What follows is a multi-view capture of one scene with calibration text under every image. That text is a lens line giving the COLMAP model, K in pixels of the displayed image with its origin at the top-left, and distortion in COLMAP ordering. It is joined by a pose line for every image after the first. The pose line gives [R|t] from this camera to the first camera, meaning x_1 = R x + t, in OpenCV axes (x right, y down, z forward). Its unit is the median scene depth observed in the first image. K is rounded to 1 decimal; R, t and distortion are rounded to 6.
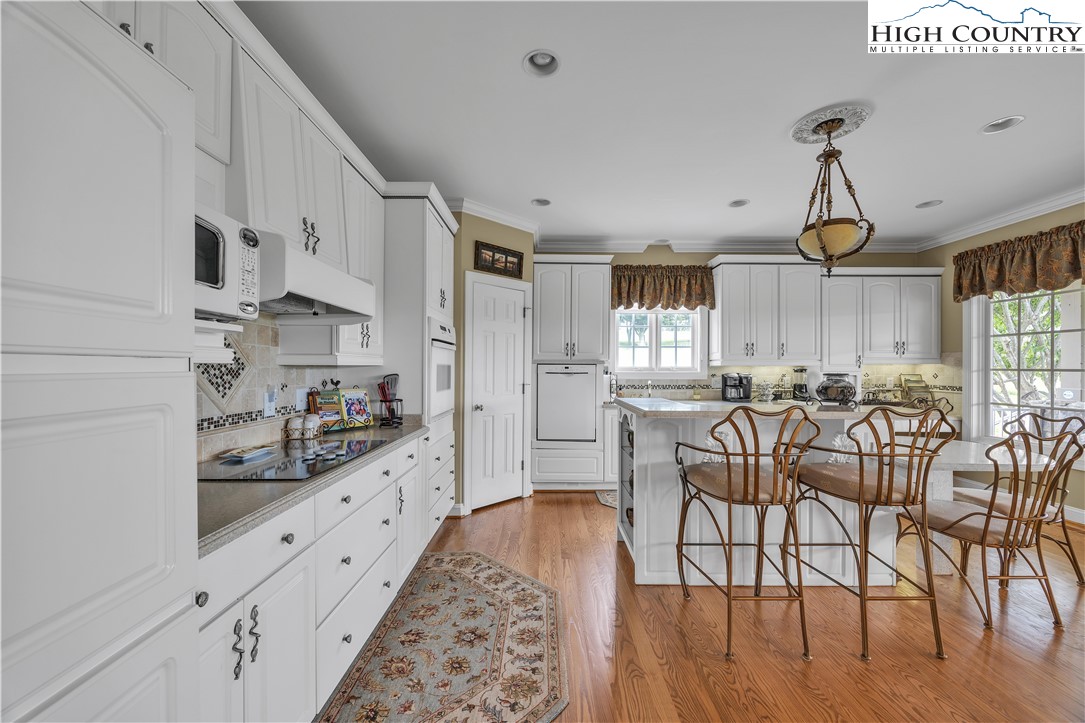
lens RADIAL K [[415.8, 0, 545.8], [0, 415.8, 367.6], [0, 0, 1]] dist [-0.005312, -0.000321]
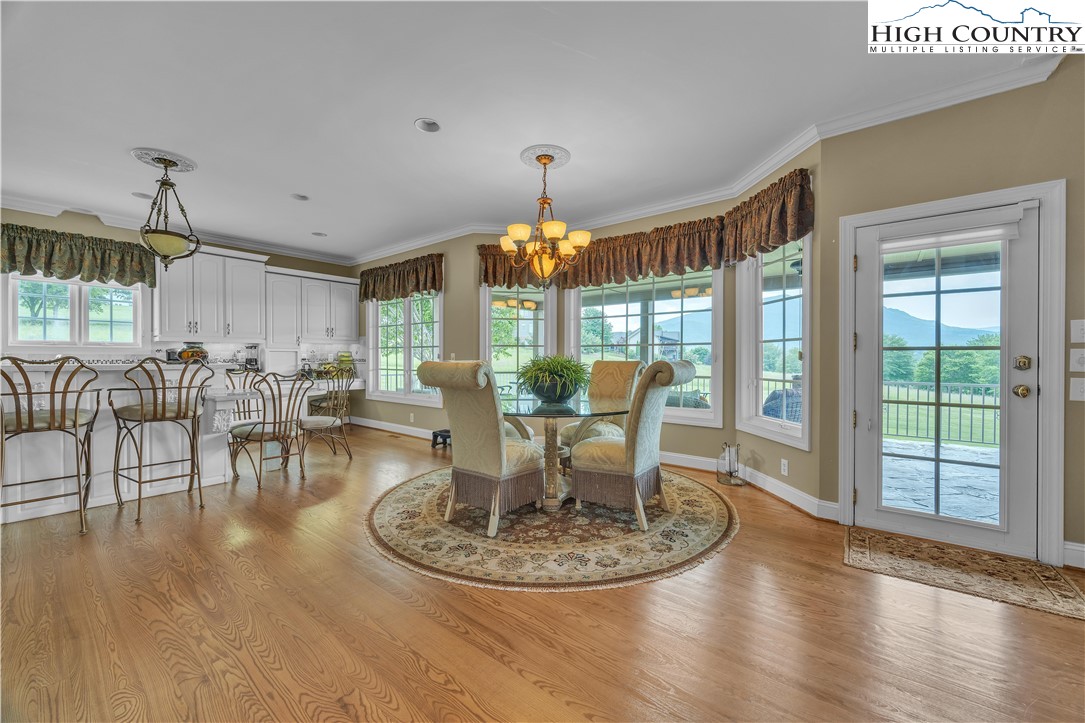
lens RADIAL K [[415.8, 0, 544.8], [0, 415.8, 360.6], [0, 0, 1]] dist [-0.005312, -0.000321]
pose [[0.617906, -0.008008, 0.786211, 0.196989], [0.000458, 0.999952, 0.009825, 0.036341], [-0.786252, -0.005711, 0.617880, -0.451580]]
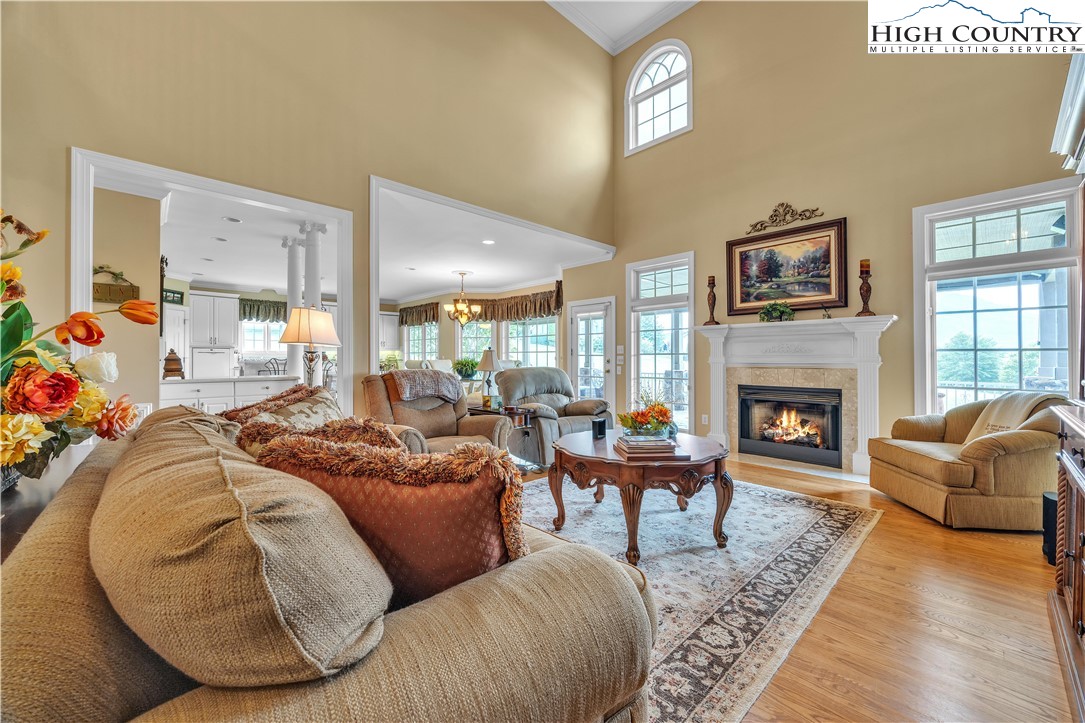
lens RADIAL K [[415.8, 0, 543.2], [0, 415.8, 358.9], [0, 0, 1]] dist [-0.005312, -0.000321]
pose [[0.721757, -0.002320, 0.692143, -0.166340], [-0.000496, 0.999992, 0.003869, 0.032246], [-0.692147, -0.003136, 0.721750, -1.452081]]
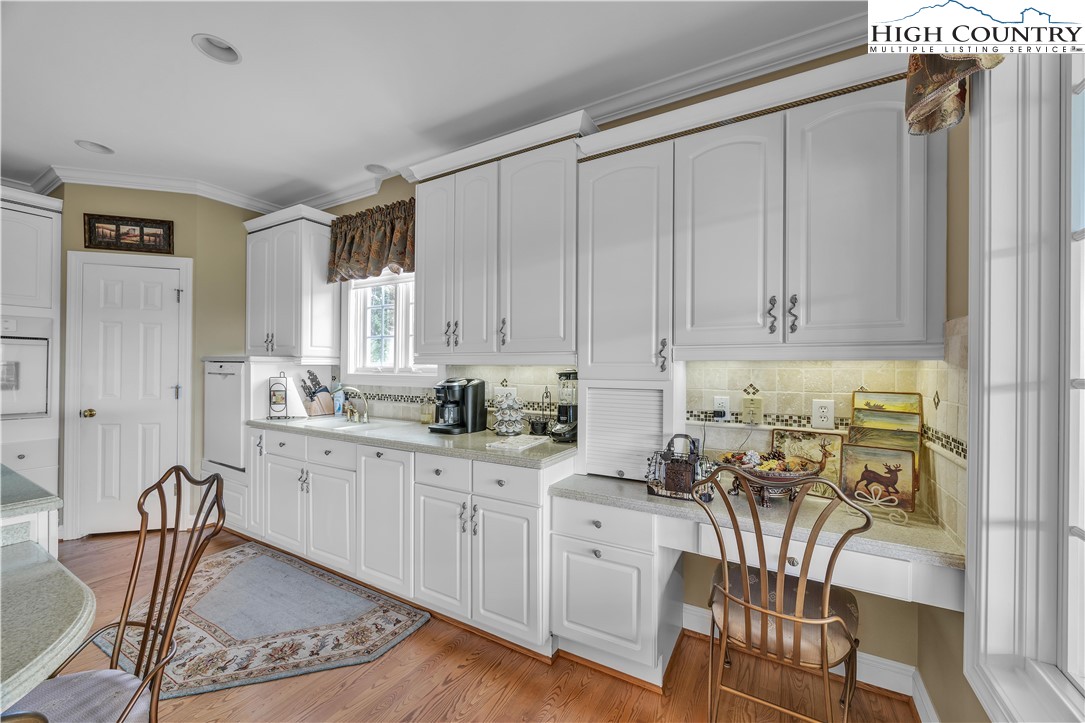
lens RADIAL K [[415.8, 0, 558.3], [0, 415.8, 366.8], [0, 0, 1]] dist [-0.005312, -0.000321]
pose [[0.869550, 0.004148, -0.493827, 0.870422], [-0.007935, 0.999953, -0.005574, -0.000102], [0.493781, 0.008765, 0.869542, 0.609448]]
